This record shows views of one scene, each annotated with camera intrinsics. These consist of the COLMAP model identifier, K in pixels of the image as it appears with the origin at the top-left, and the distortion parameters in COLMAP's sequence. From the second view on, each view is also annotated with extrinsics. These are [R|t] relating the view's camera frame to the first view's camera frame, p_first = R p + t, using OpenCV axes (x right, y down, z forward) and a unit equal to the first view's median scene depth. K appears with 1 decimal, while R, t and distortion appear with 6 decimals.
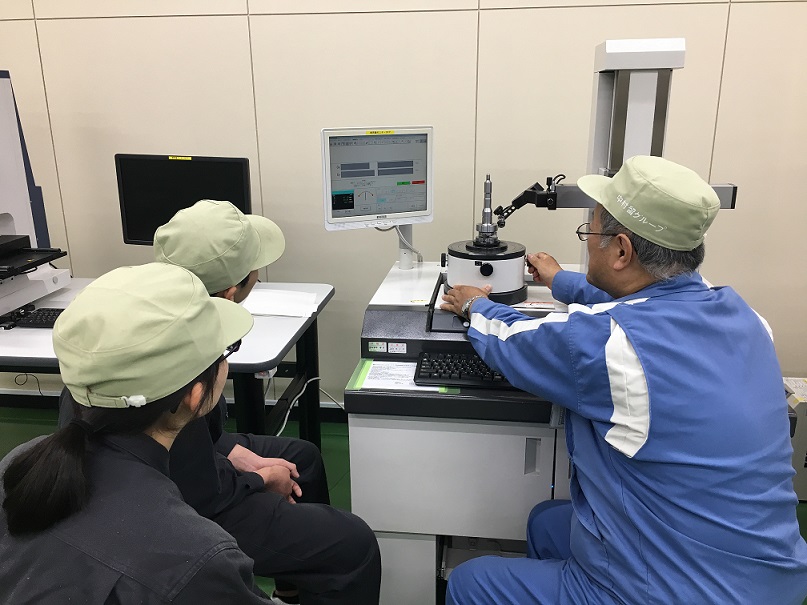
lens RADIAL K [[664.3, 0, 402.5], [0, 664.3, 303.1], [0, 0, 1]] dist [0.030643, -0.023029]
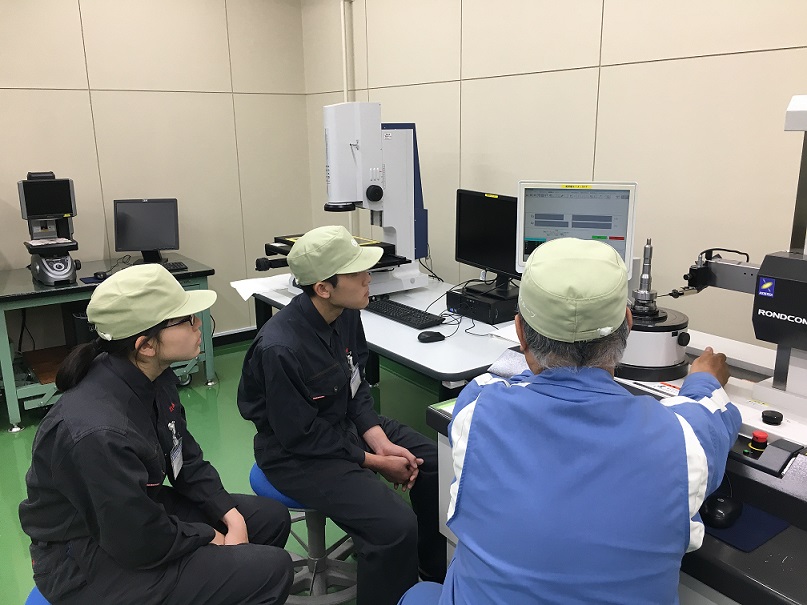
lens RADIAL K [[664.3, 0, 402.0], [0, 664.3, 303.3], [0, 0, 1]] dist [0.030643, -0.023029]
pose [[0.667305, 0.185840, -0.721227, 0.559687], [-0.209482, 0.976109, 0.057697, -0.083029], [0.714718, 0.112582, 0.690292, 0.117129]]
